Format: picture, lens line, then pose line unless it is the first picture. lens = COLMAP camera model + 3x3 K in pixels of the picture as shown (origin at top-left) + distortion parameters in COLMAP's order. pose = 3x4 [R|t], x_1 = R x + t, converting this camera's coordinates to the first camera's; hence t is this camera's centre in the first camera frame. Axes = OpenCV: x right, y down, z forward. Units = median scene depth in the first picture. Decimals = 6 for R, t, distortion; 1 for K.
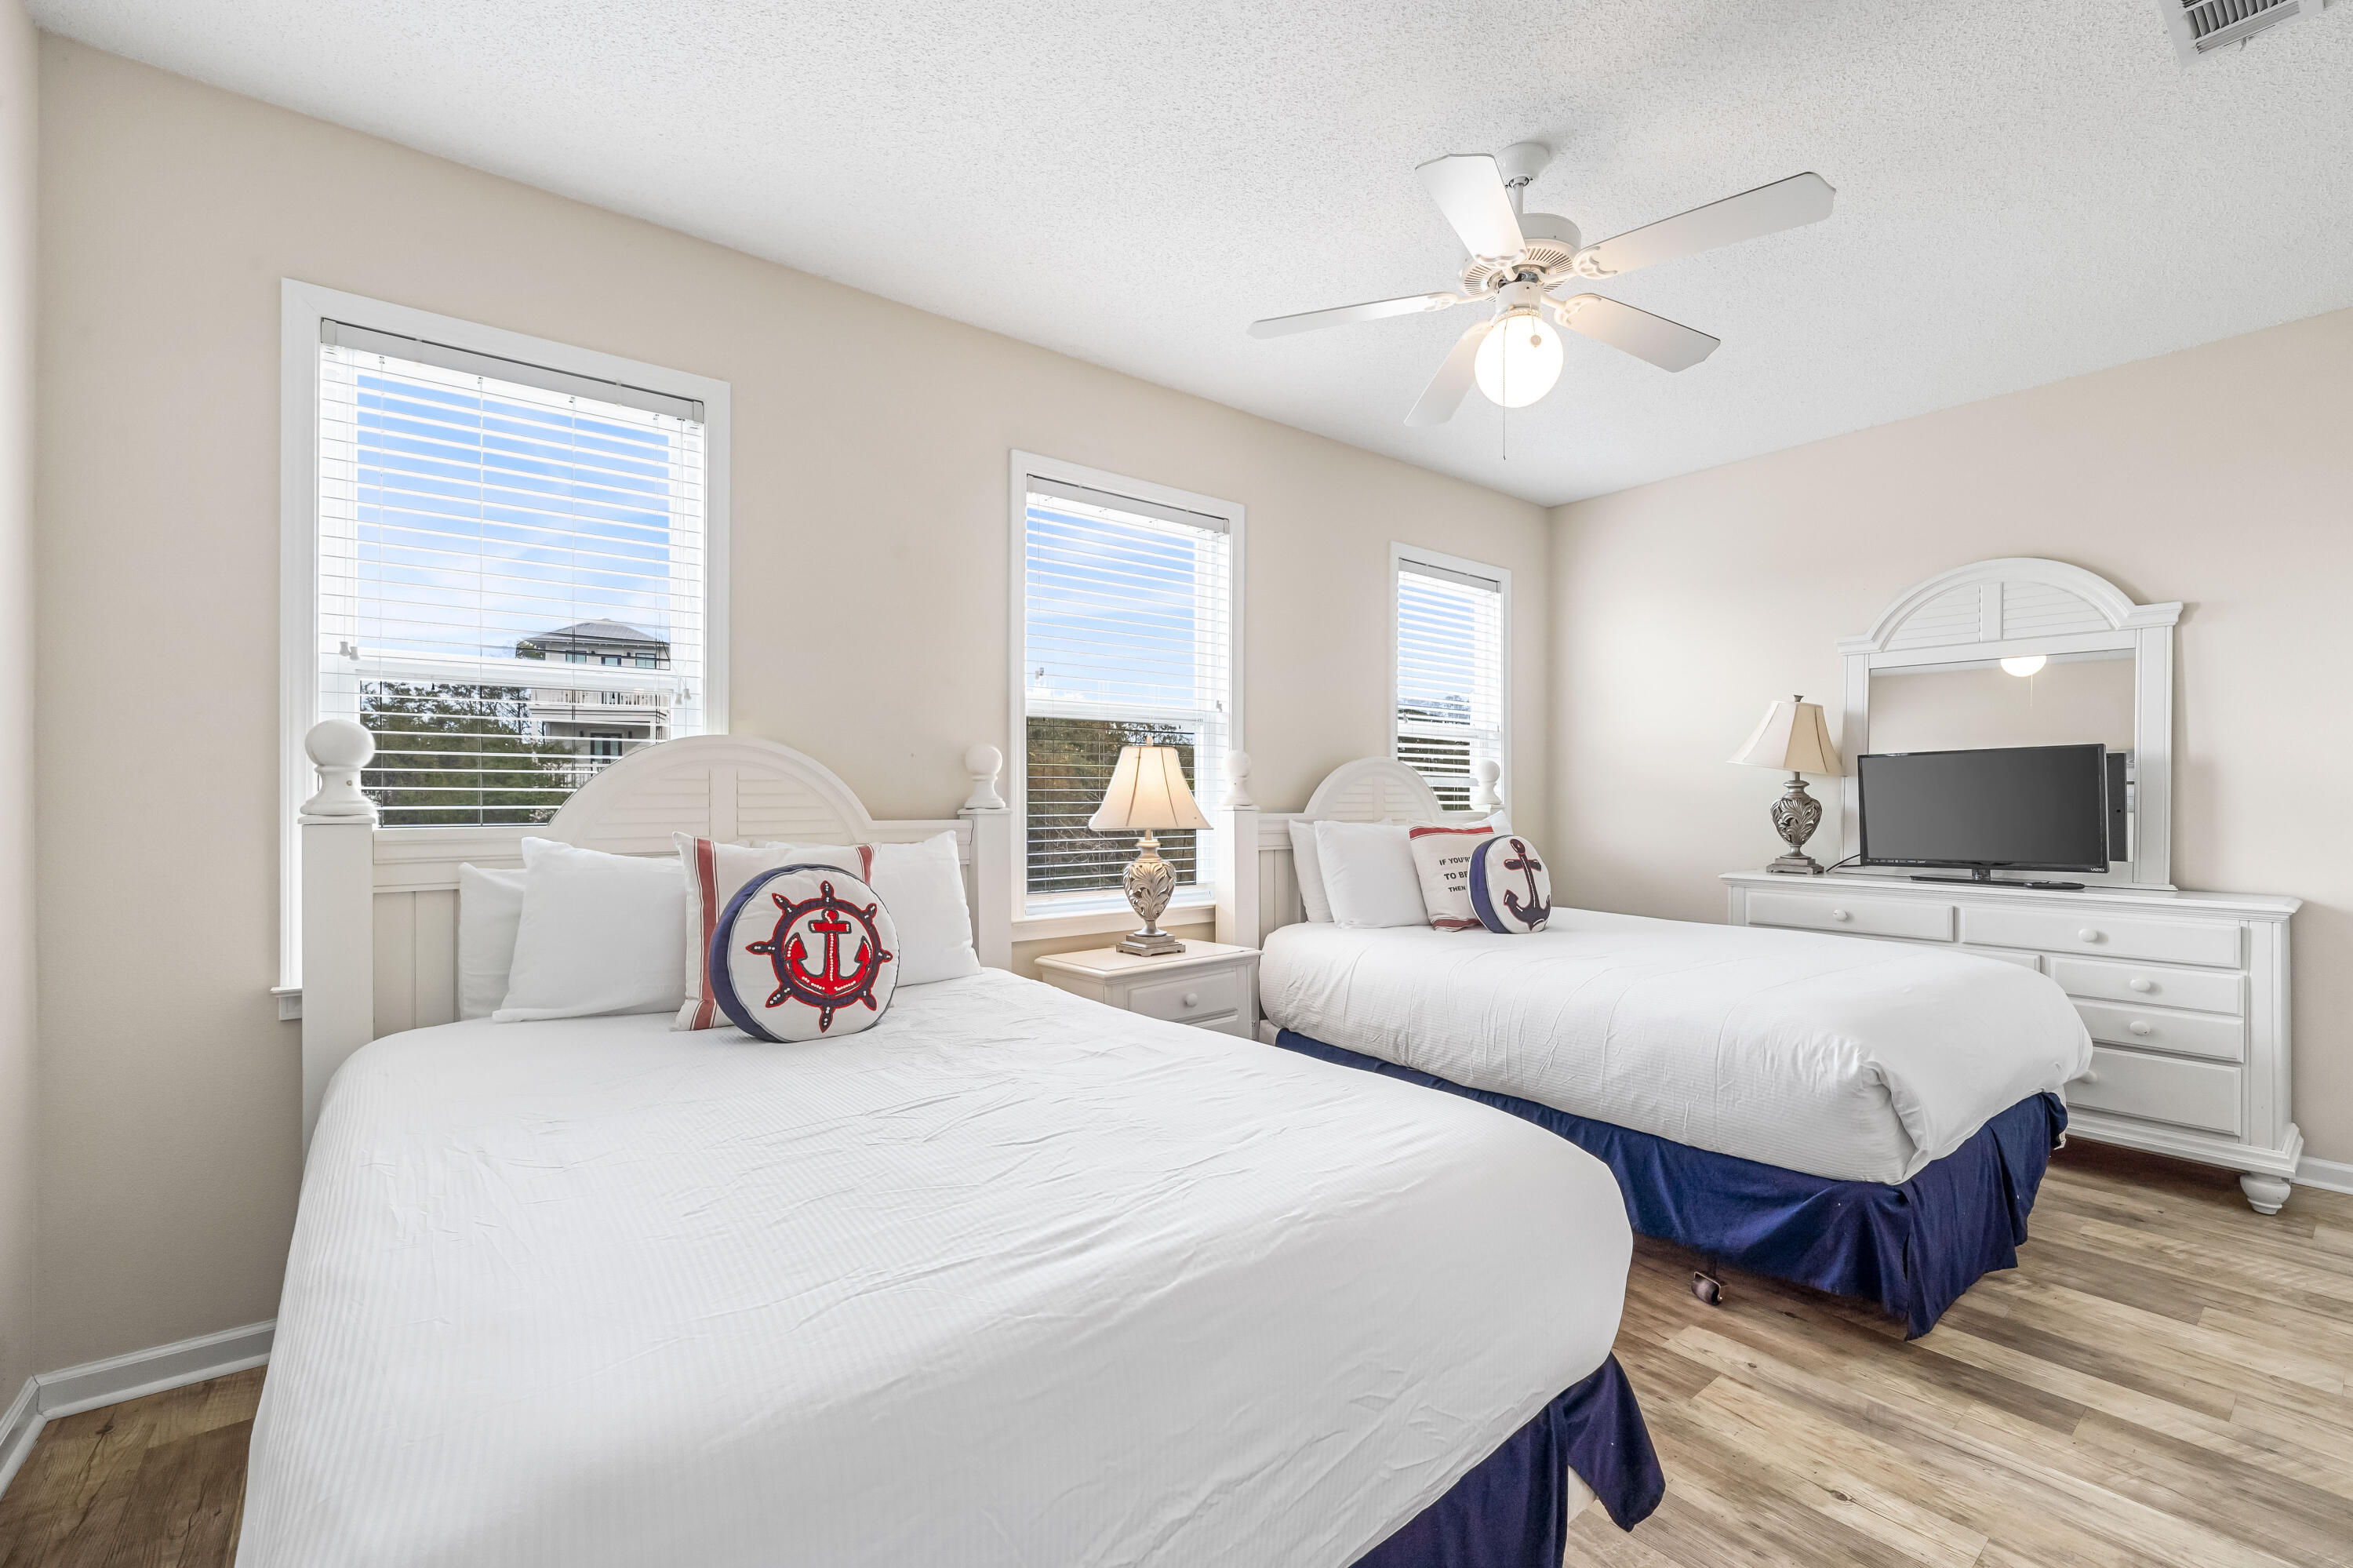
lens RADIAL K [[1003.8, 0, 1176.5], [0, 1003.8, 784.0], [0, 0, 1]] dist [0.000414, 0.000027]
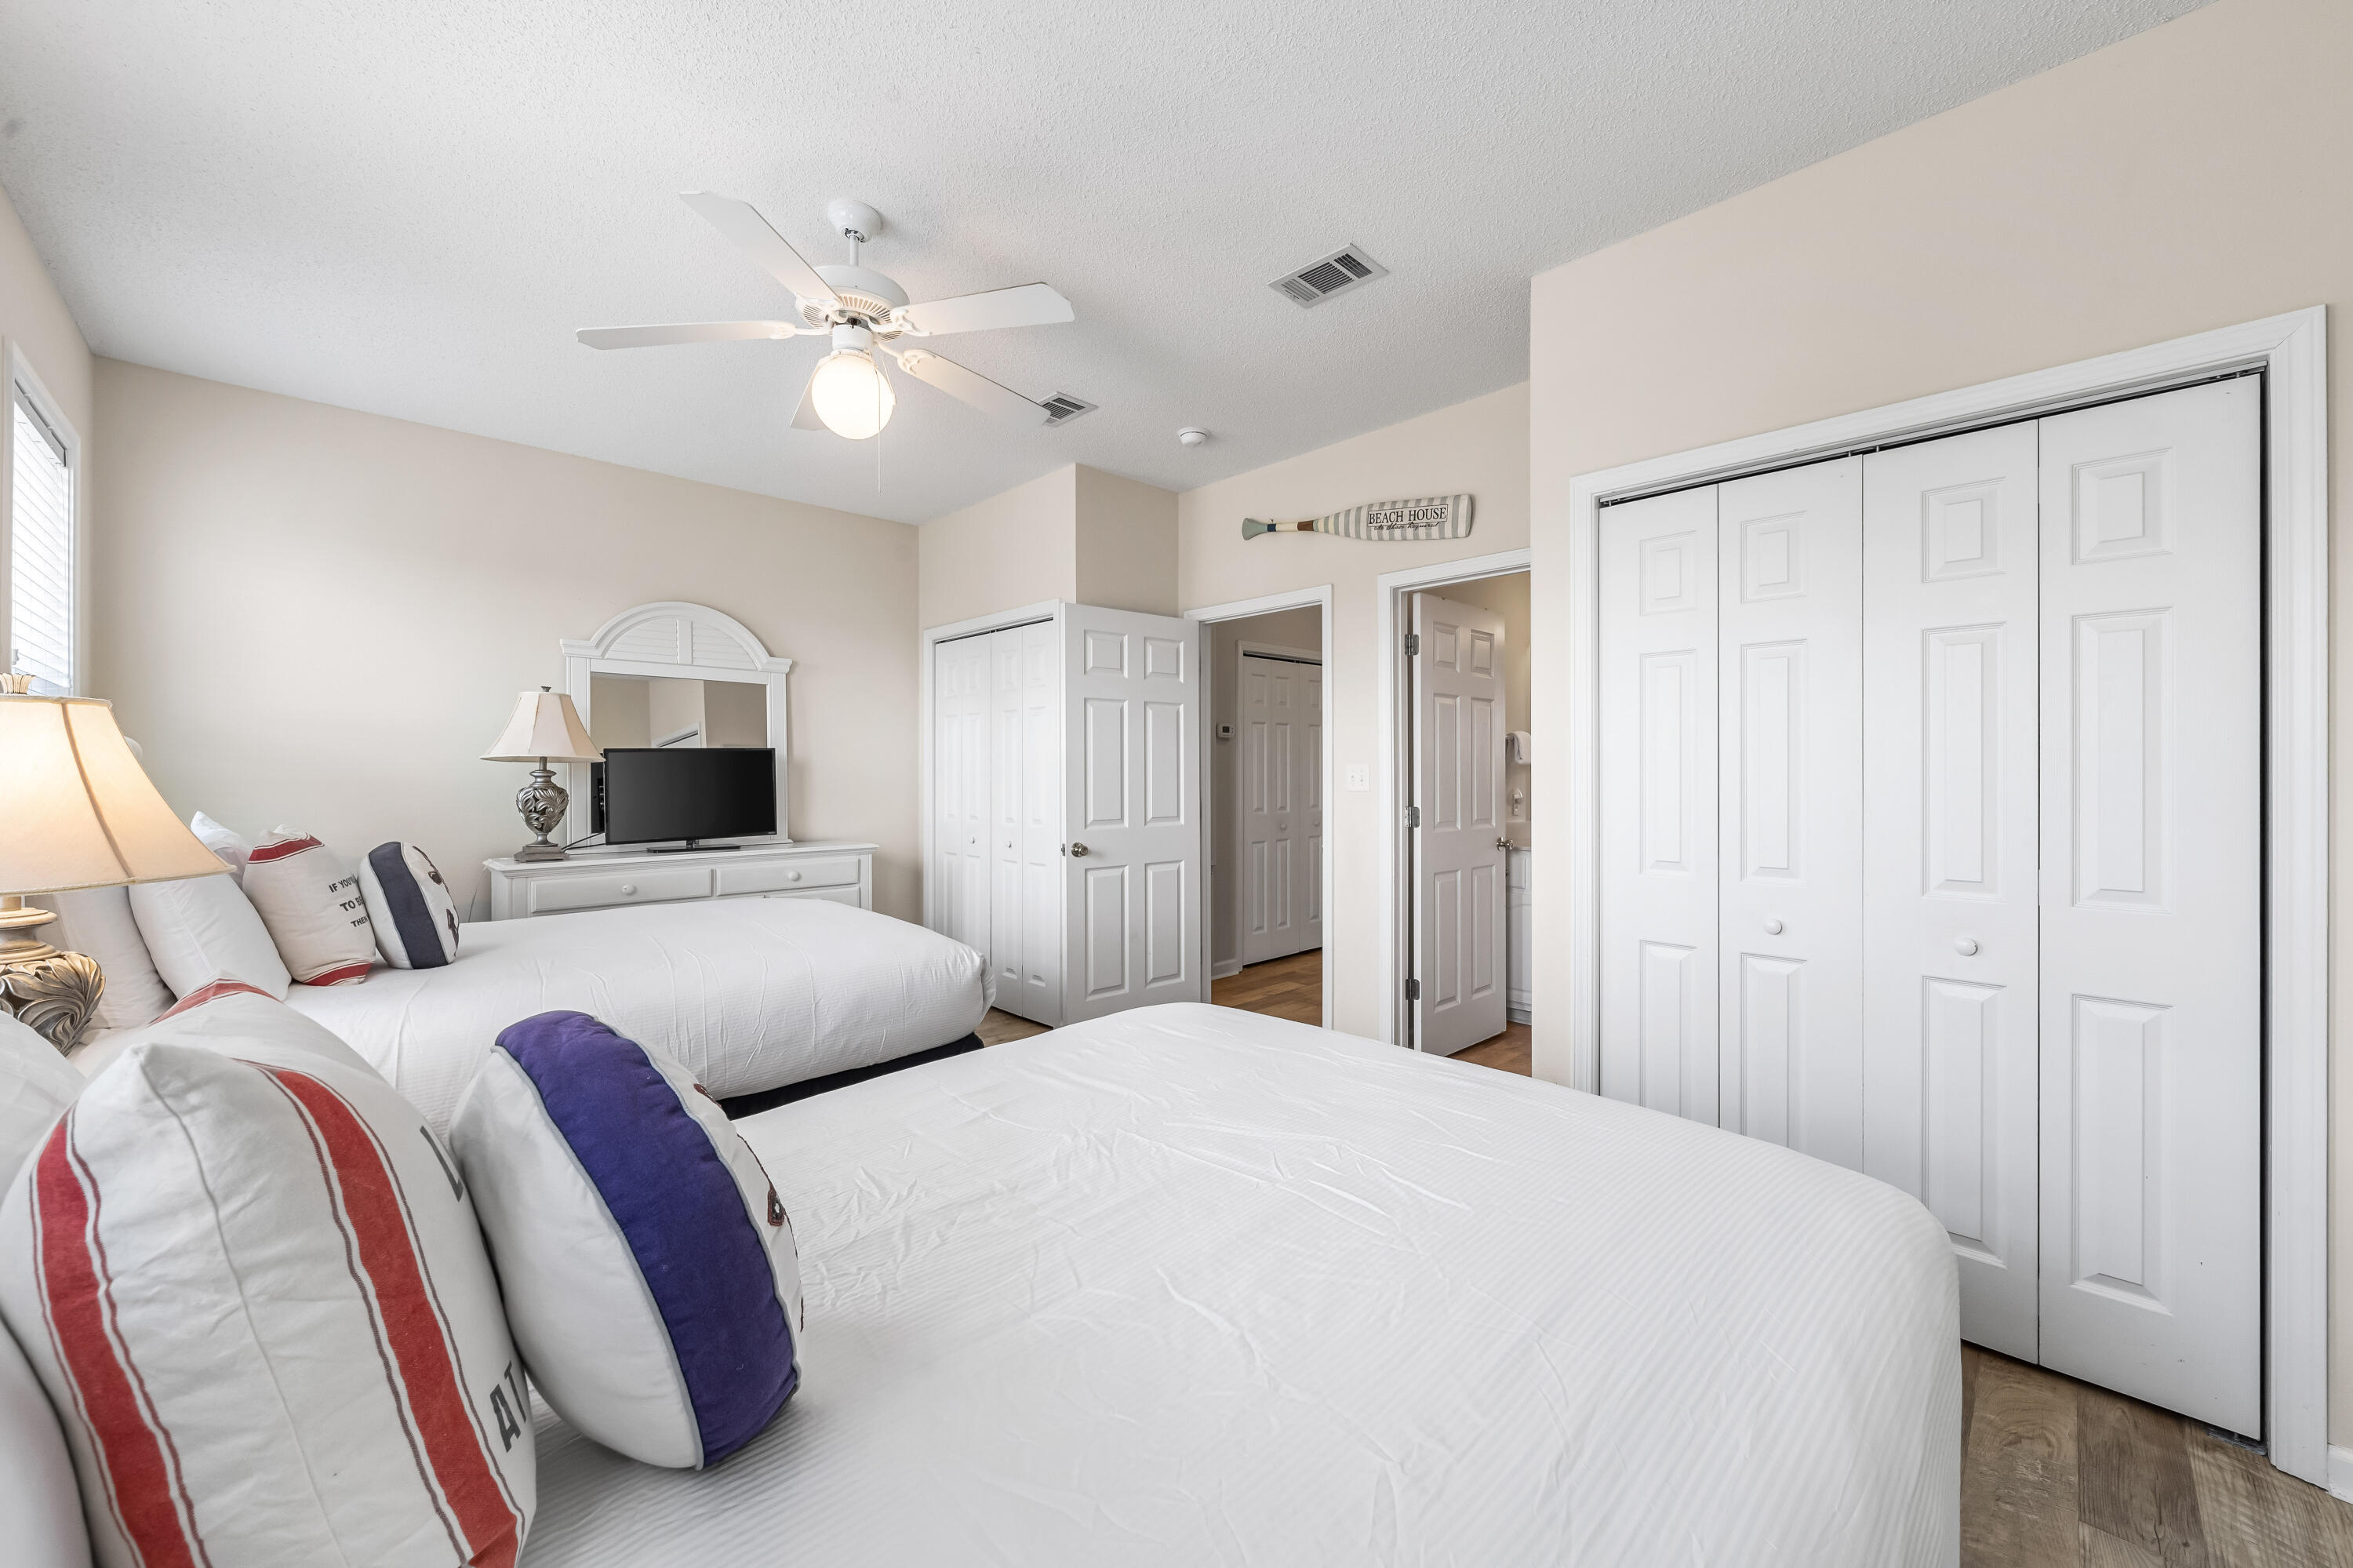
lens RADIAL K [[943.9, 0, 1176.5], [0, 943.9, 784.0], [0, 0, 1]] dist [-0.007406, -0.000160]
pose [[-0.135413, -0.011536, 0.990722, -0.498055], [-0.007612, 0.999915, 0.010603, -0.006080], [-0.990760, -0.006106, -0.135489, 0.549276]]
